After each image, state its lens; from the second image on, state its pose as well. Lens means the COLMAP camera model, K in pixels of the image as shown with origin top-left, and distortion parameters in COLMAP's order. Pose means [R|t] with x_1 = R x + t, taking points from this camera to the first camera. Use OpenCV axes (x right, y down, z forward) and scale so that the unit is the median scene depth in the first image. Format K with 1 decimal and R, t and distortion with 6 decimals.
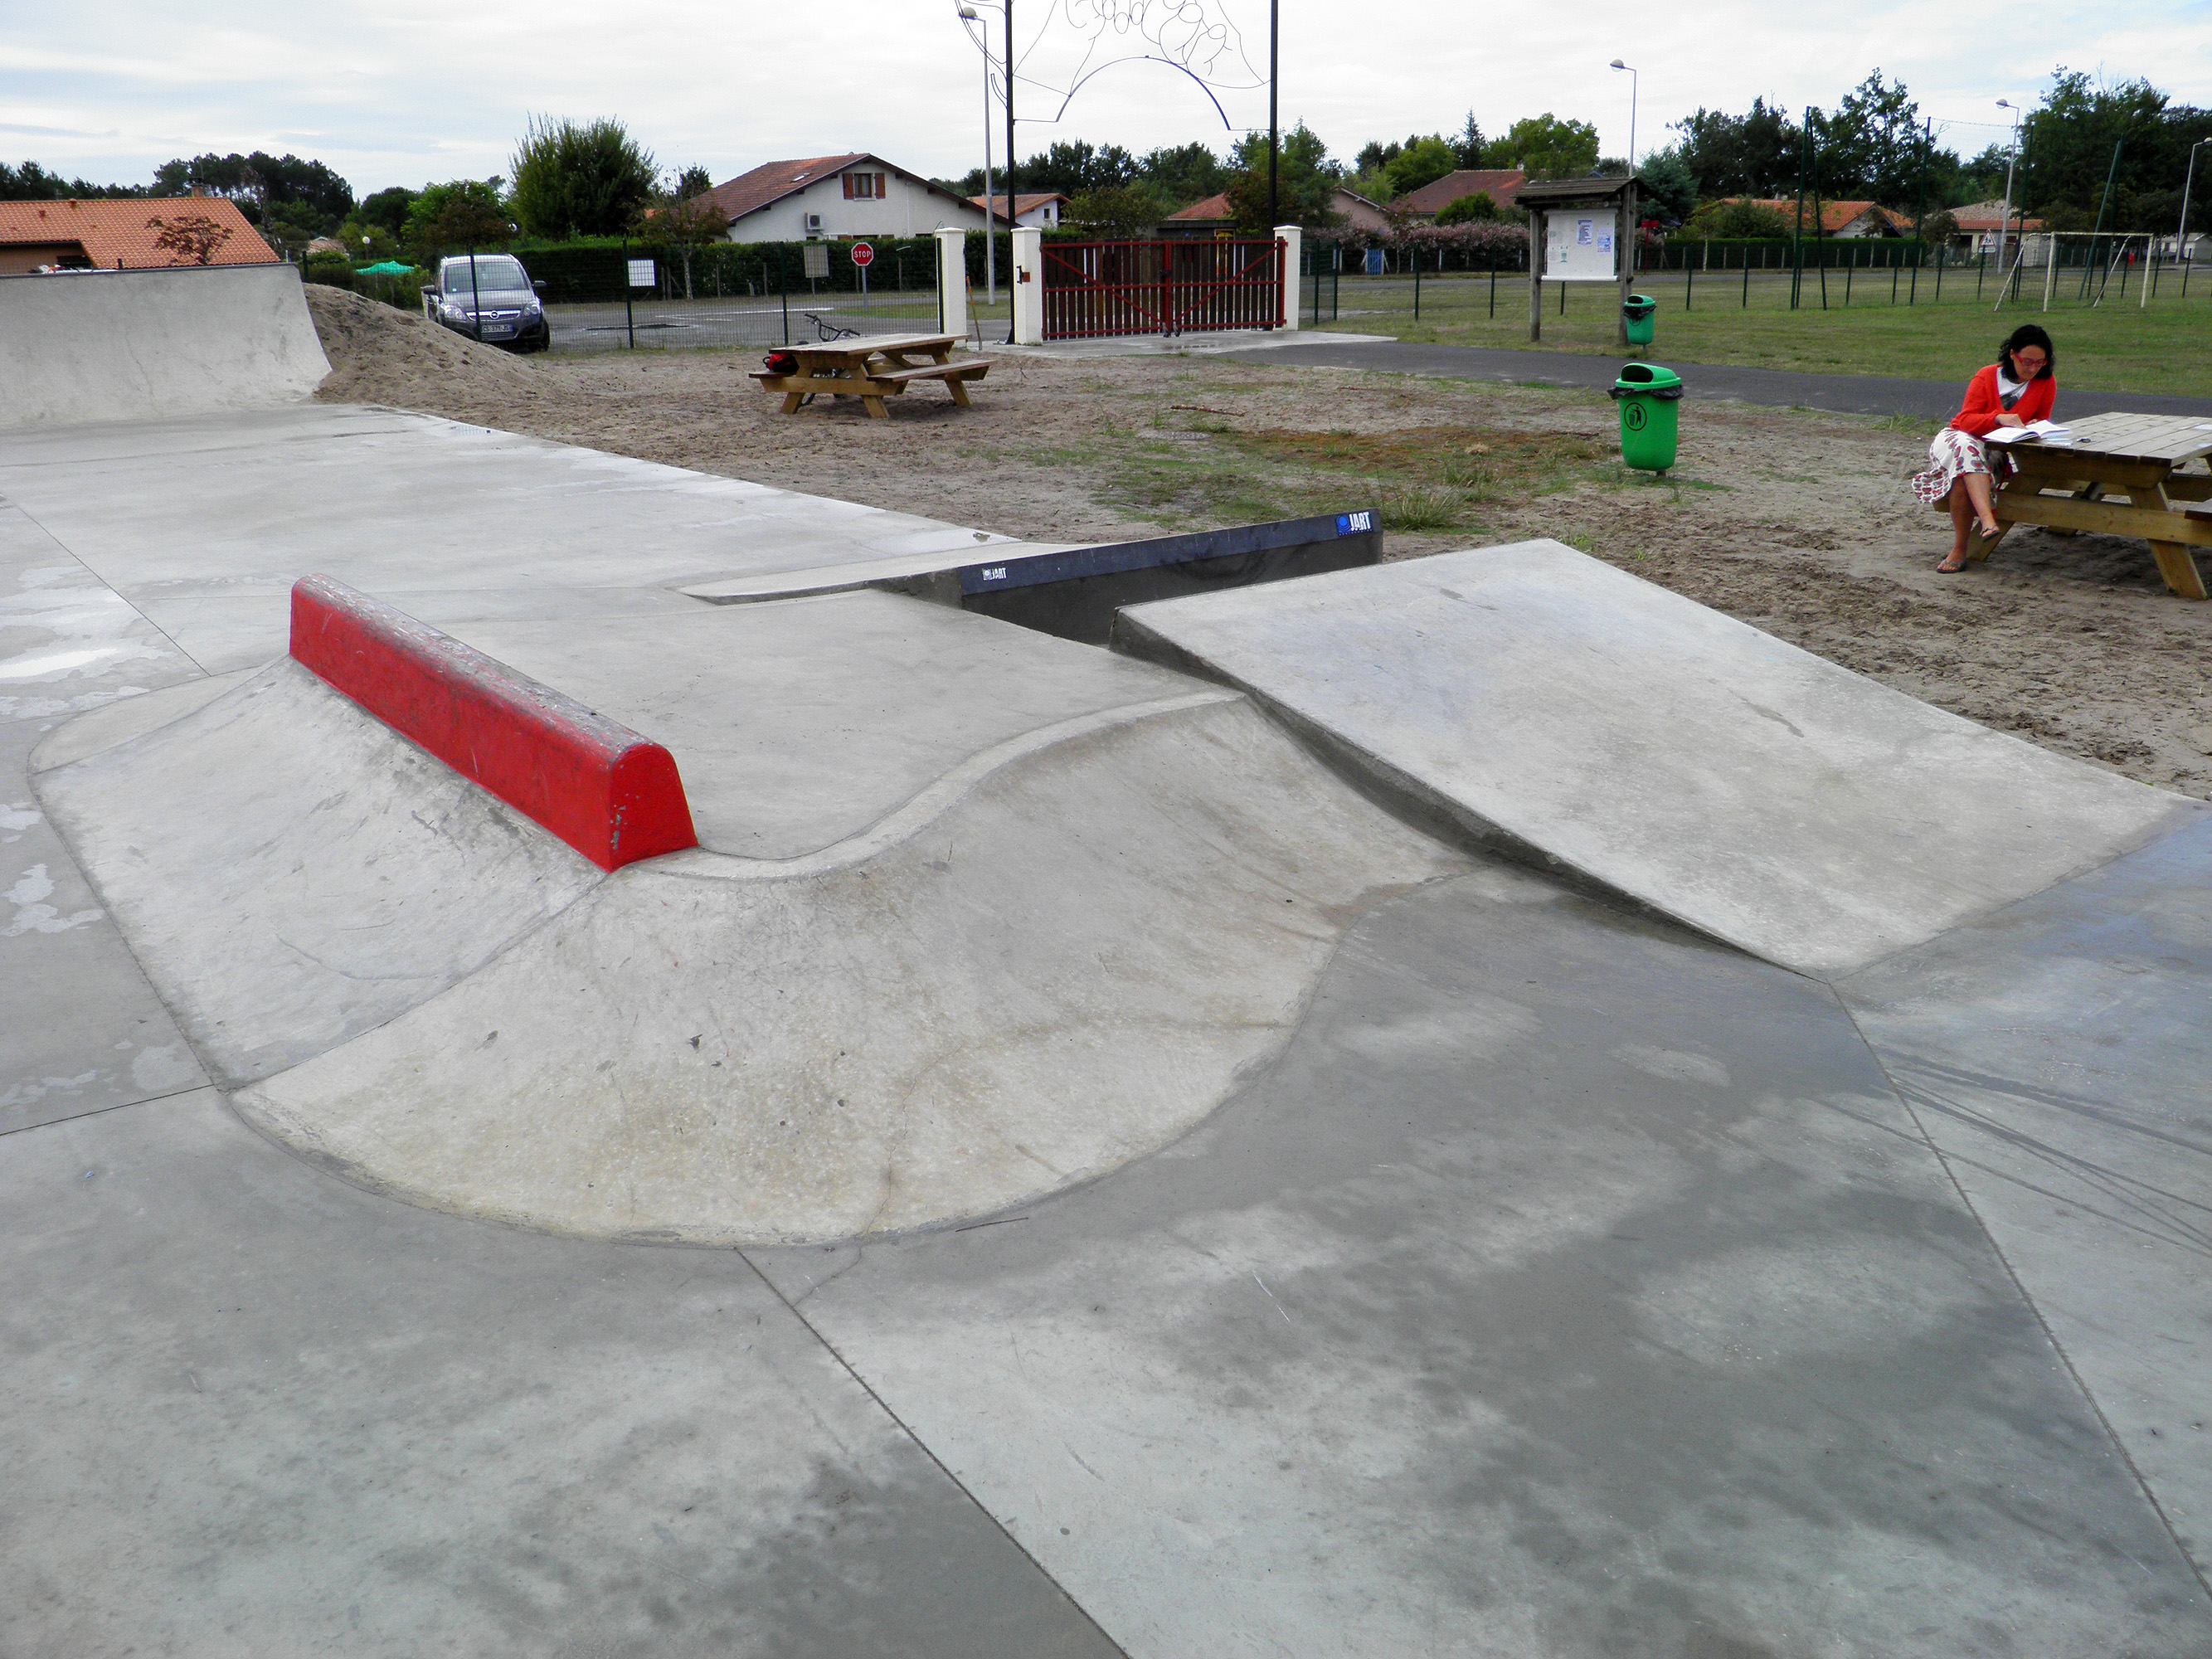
lens RADIAL K [[1800.4, 0, 1106.0], [0, 1800.4, 829.5], [0, 0, 1]] dist [-0.142346, 0.094163]
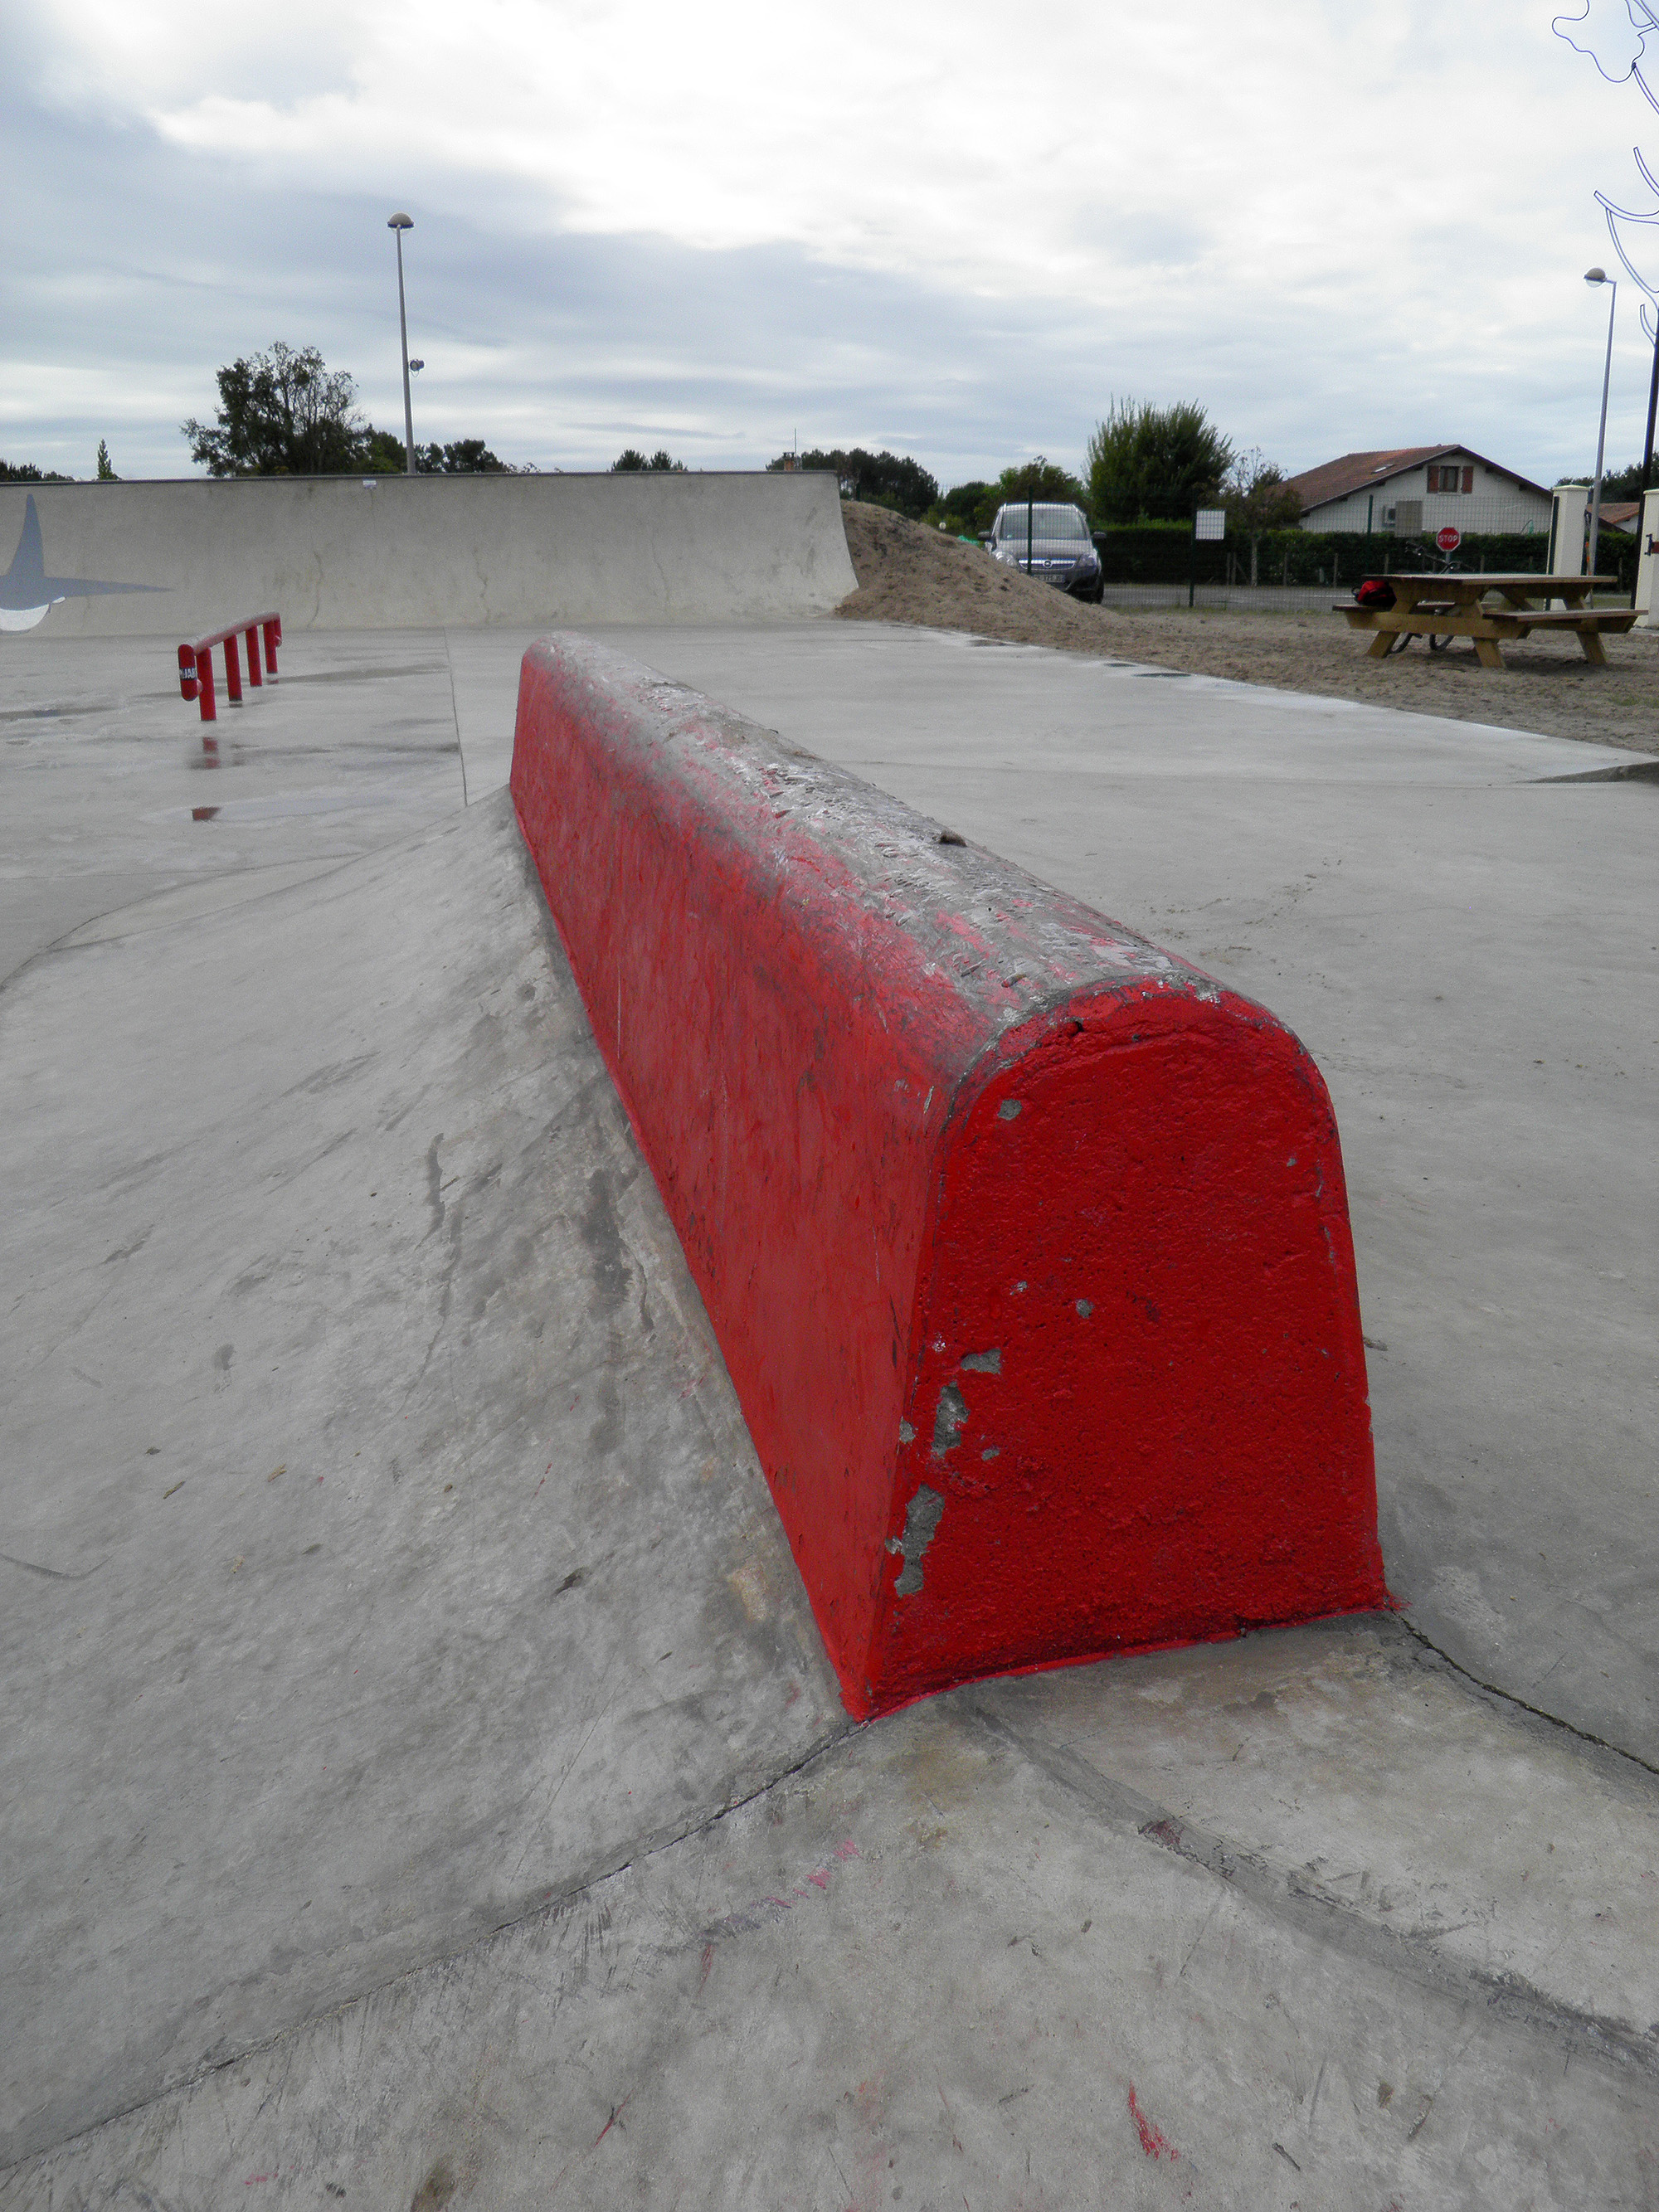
lens RADIAL K [[1820.8, 0, 823.6], [0, 1820.8, 1048.7], [0, 0, 1]] dist [-0.085206, 0.006600]
pose [[0.901293, 0.116521, -0.417246, -0.041368], [-0.136717, 0.990433, -0.018731, -0.006718], [0.411072, 0.073926, 0.908600, 0.159264]]
